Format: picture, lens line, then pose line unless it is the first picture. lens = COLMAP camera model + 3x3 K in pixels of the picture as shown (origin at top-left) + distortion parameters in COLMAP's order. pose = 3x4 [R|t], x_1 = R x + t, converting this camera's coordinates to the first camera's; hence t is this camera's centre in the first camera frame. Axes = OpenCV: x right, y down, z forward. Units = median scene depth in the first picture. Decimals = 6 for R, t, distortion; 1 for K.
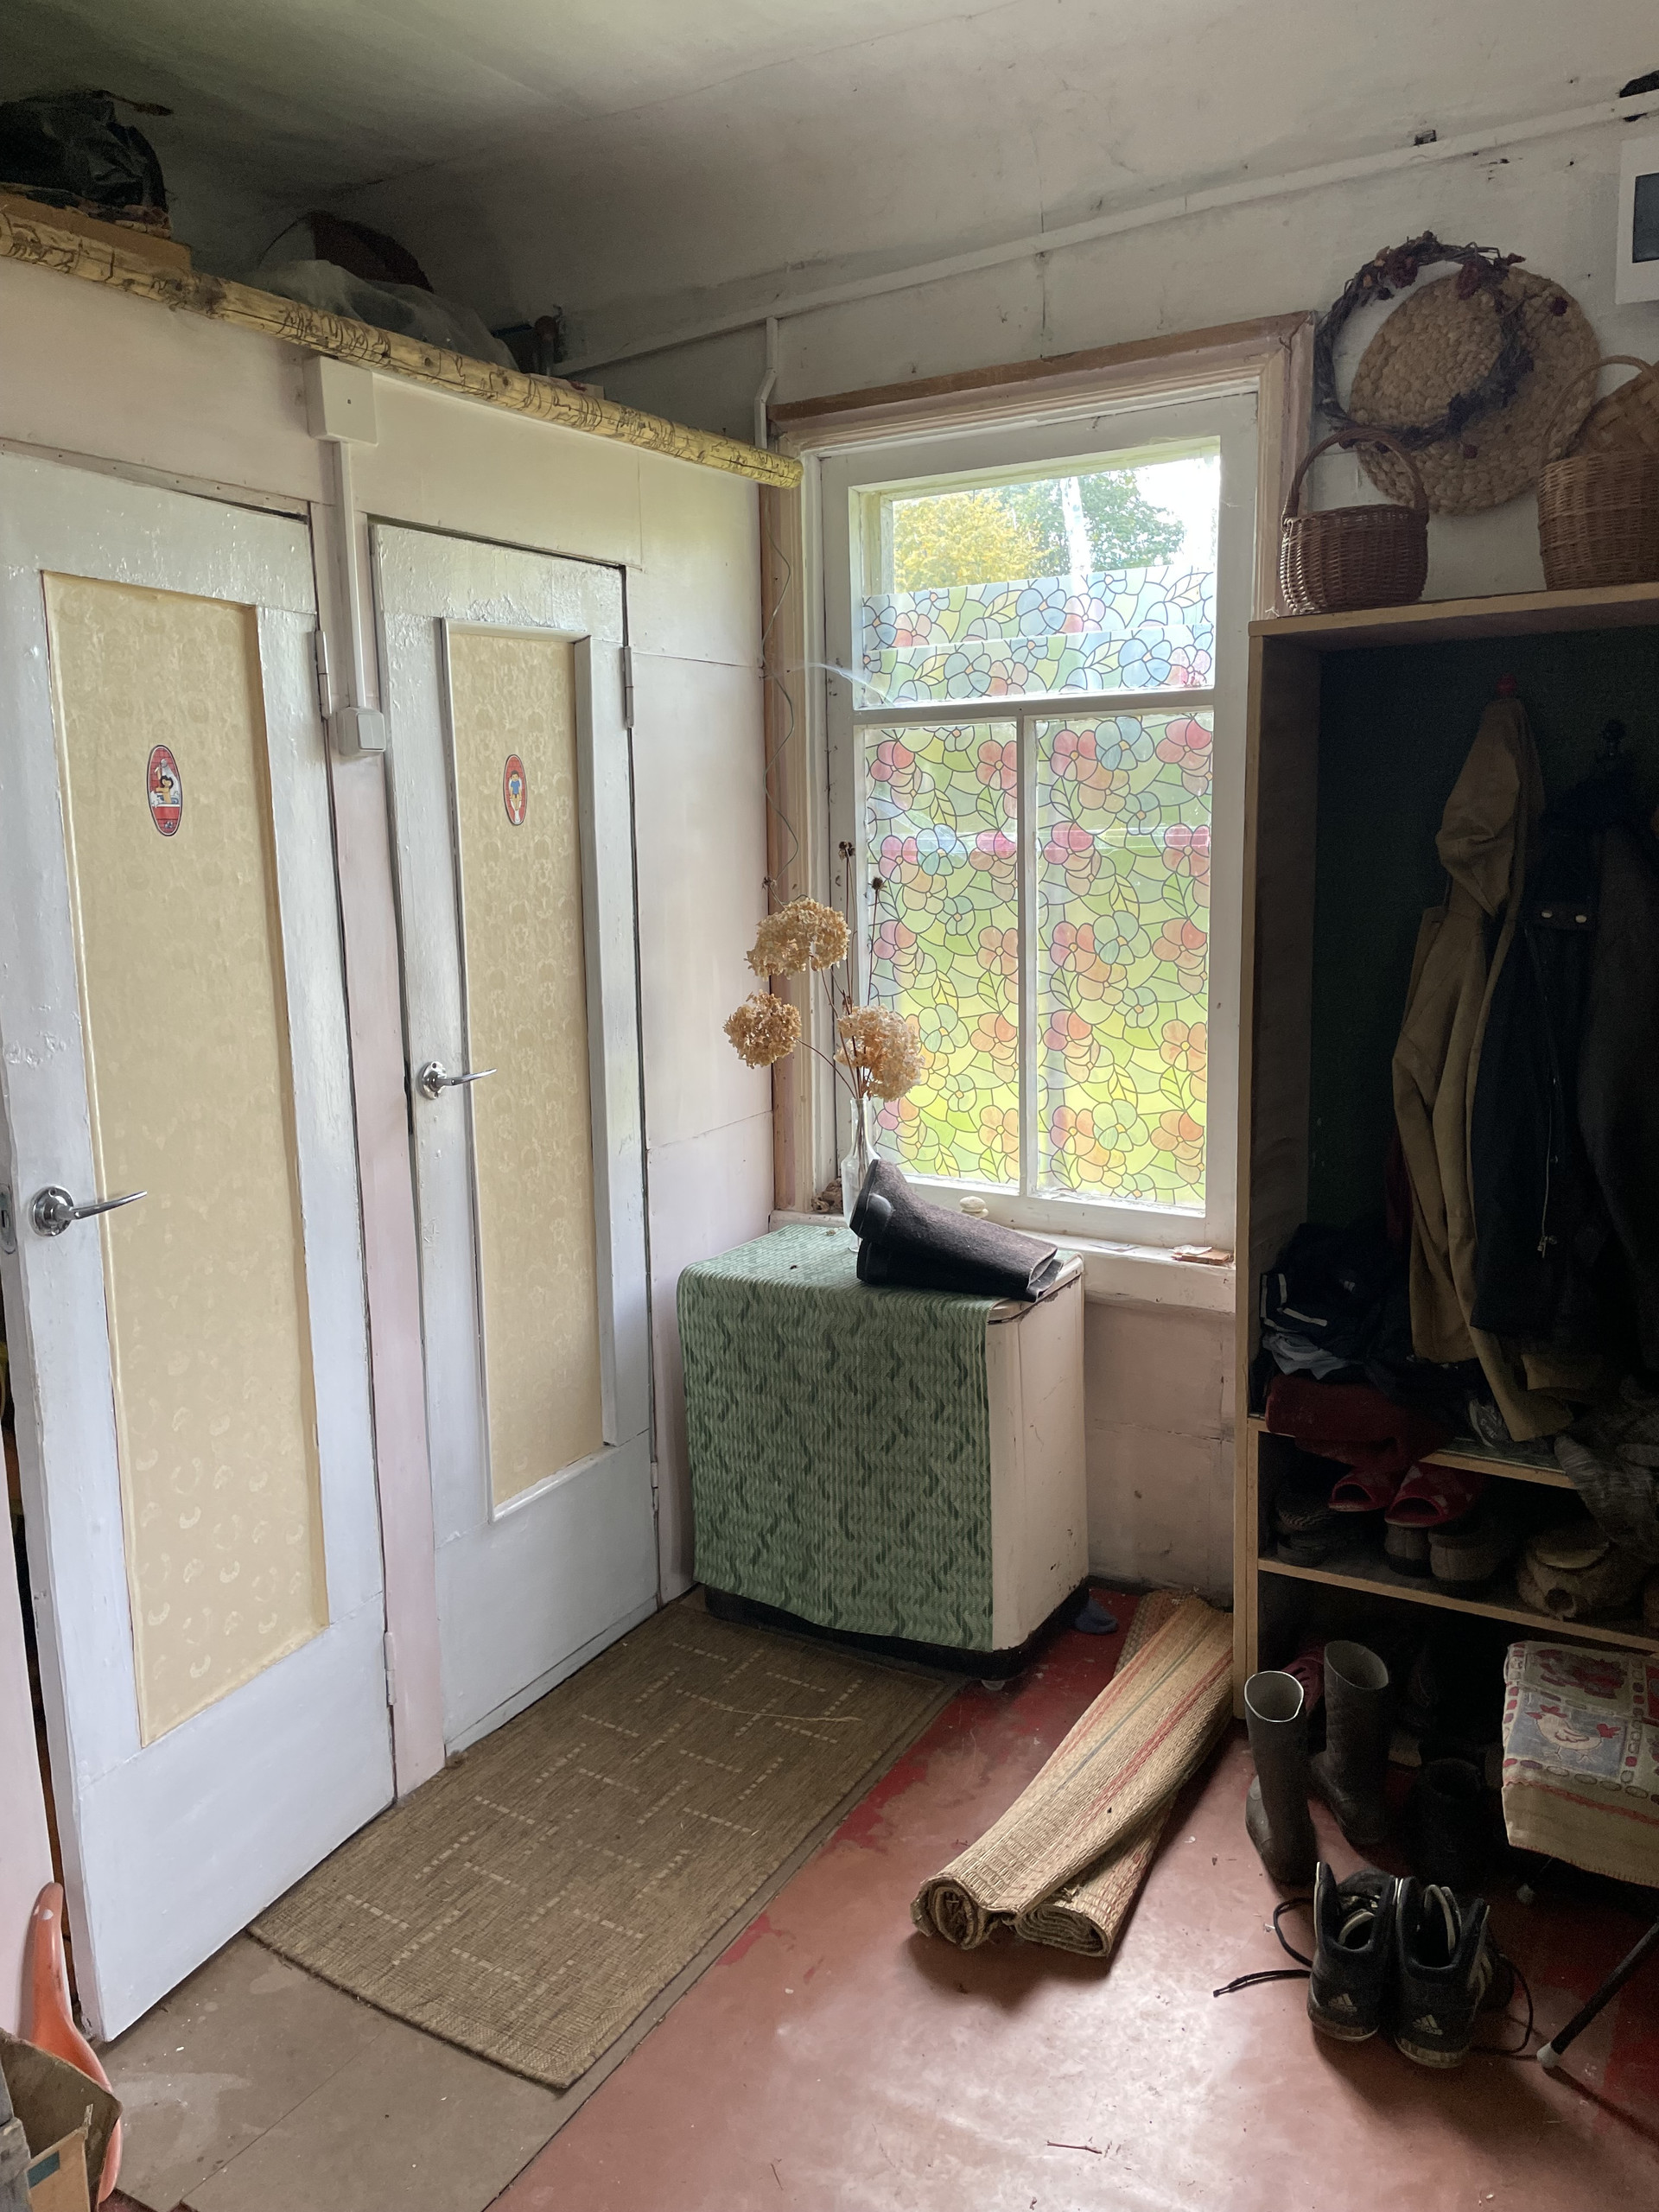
lens RADIAL K [[1710.7, 0, 835.9], [0, 1710.7, 1100.4], [0, 0, 1]] dist [0.083815, -0.100403]
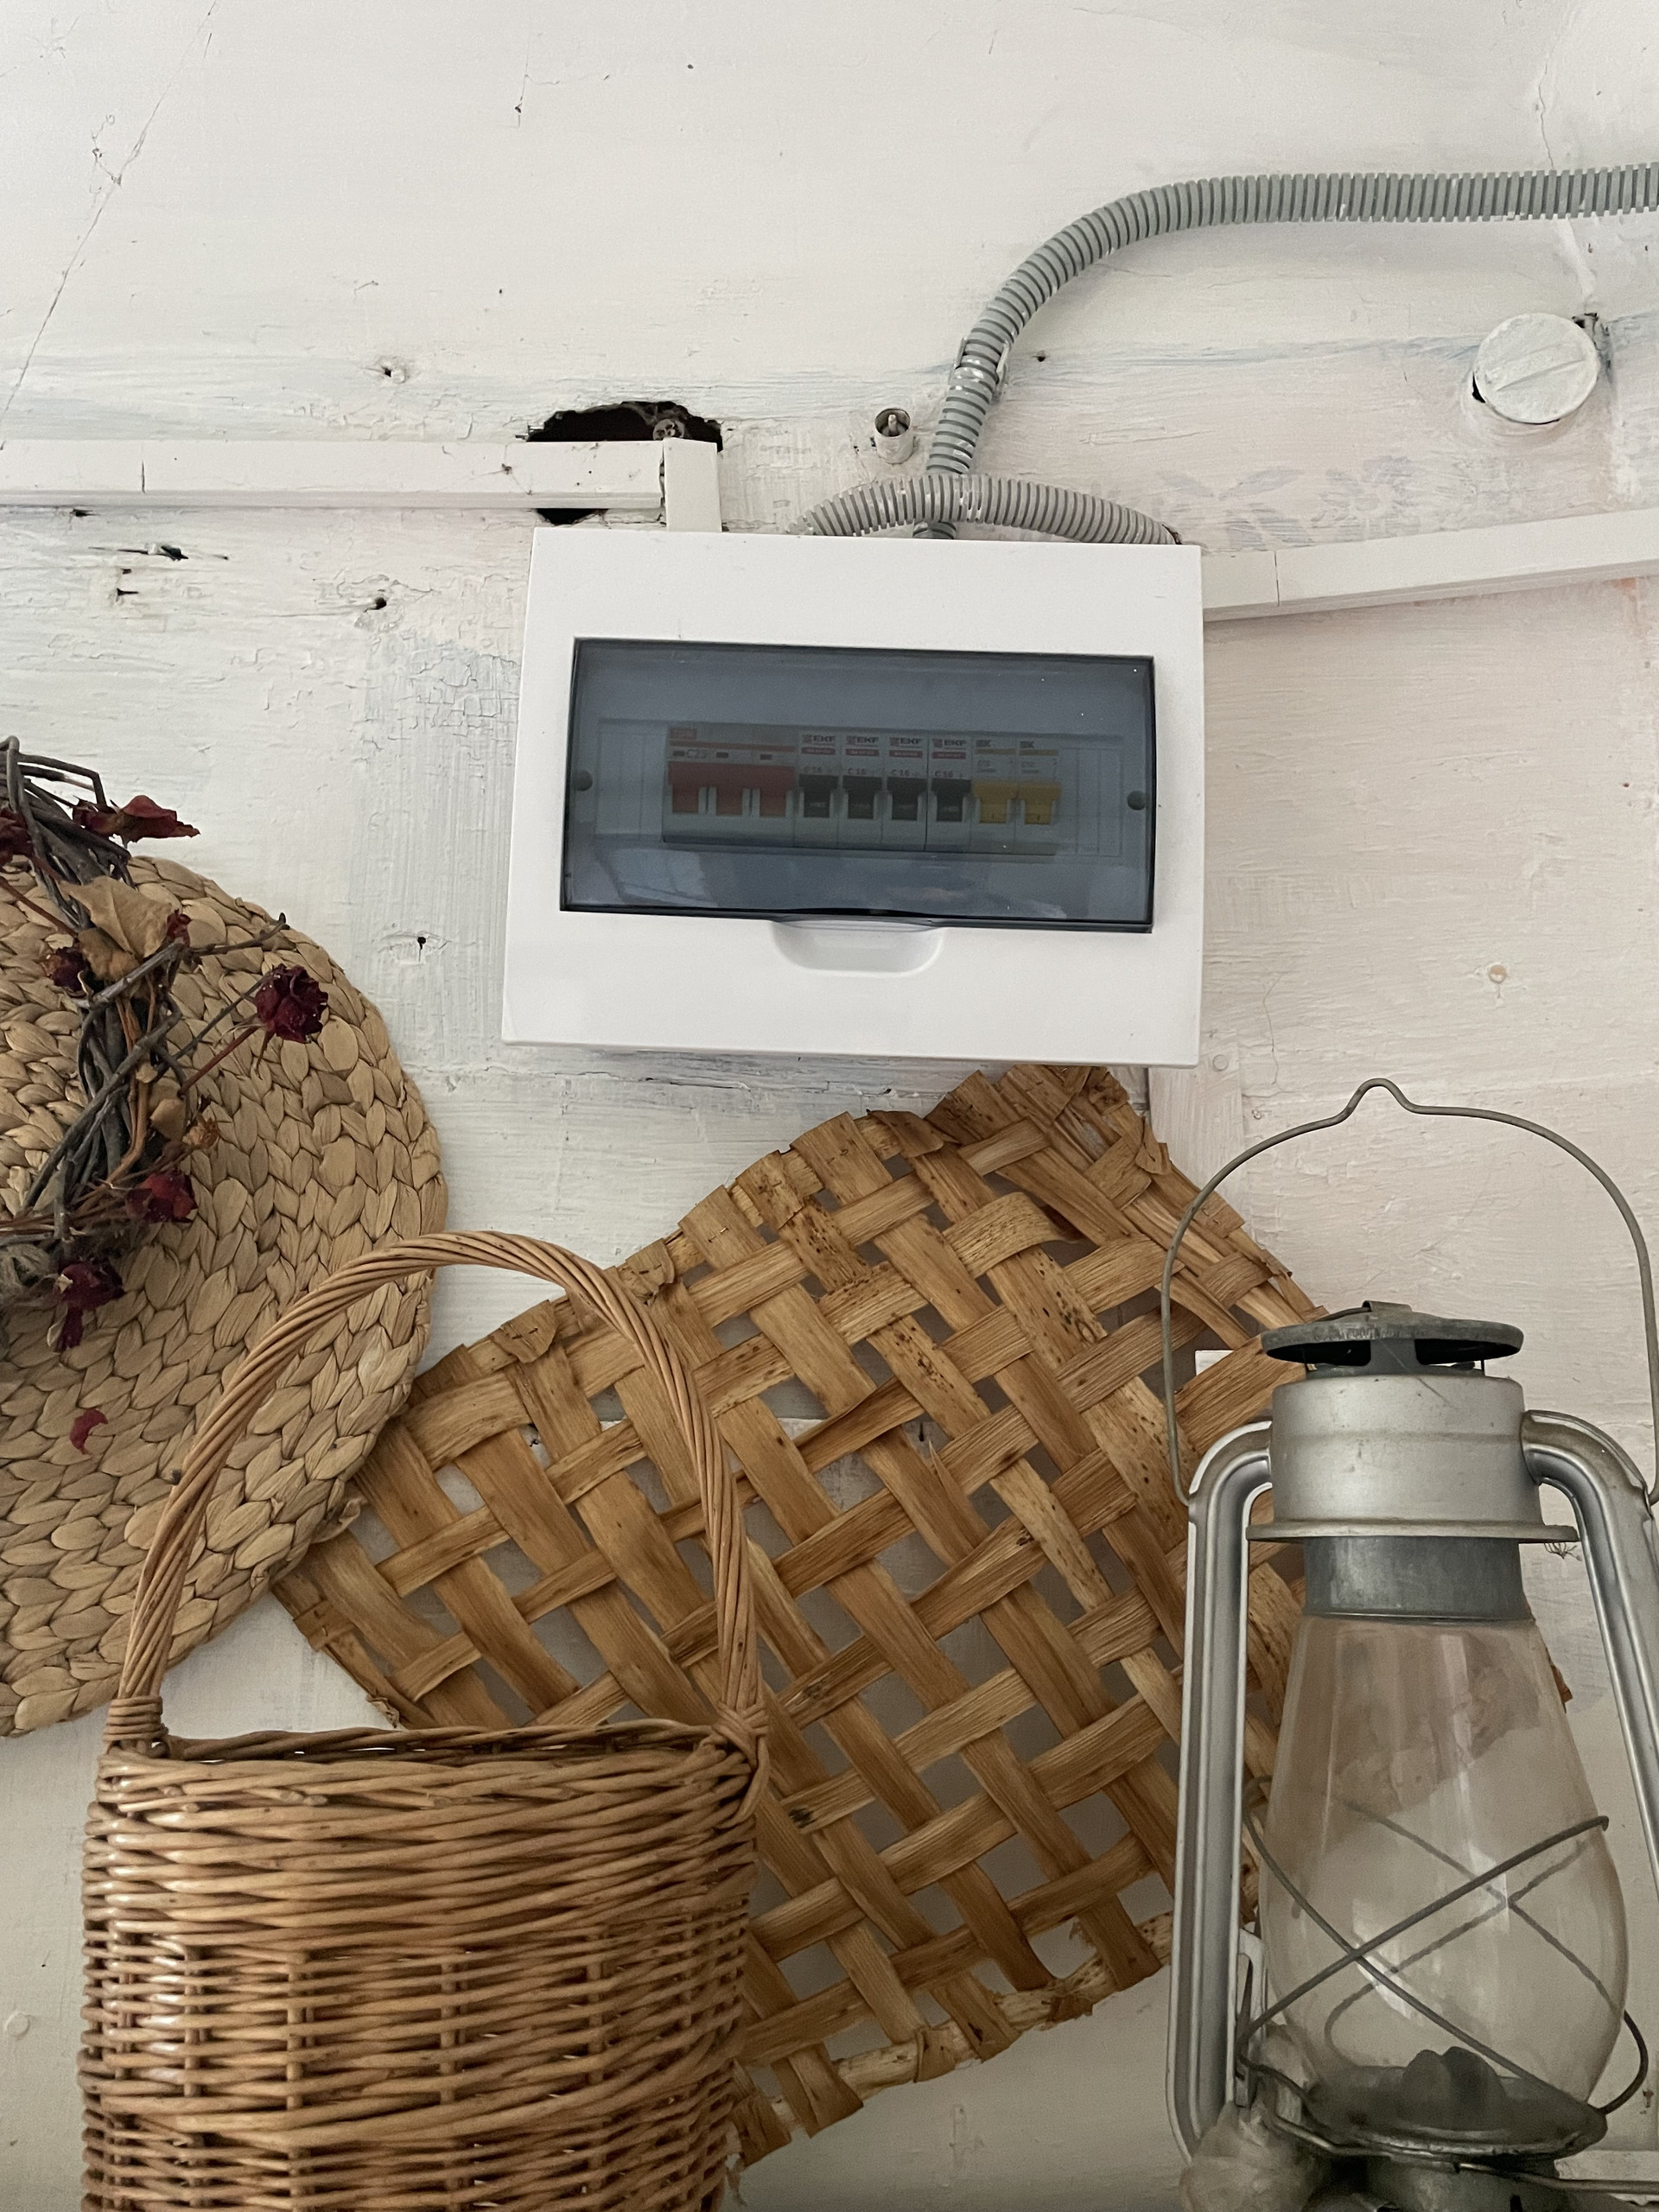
lens RADIAL K [[1710.7, 0, 833.1], [0, 1710.7, 1097.5], [0, 0, 1]] dist [0.083815, -0.100403]
pose [[0.828690, 0.174120, 0.531935, 0.340777], [0.053249, 0.921544, -0.384606, -0.334526], [-0.557169, 0.347044, 0.754403, 0.752239]]
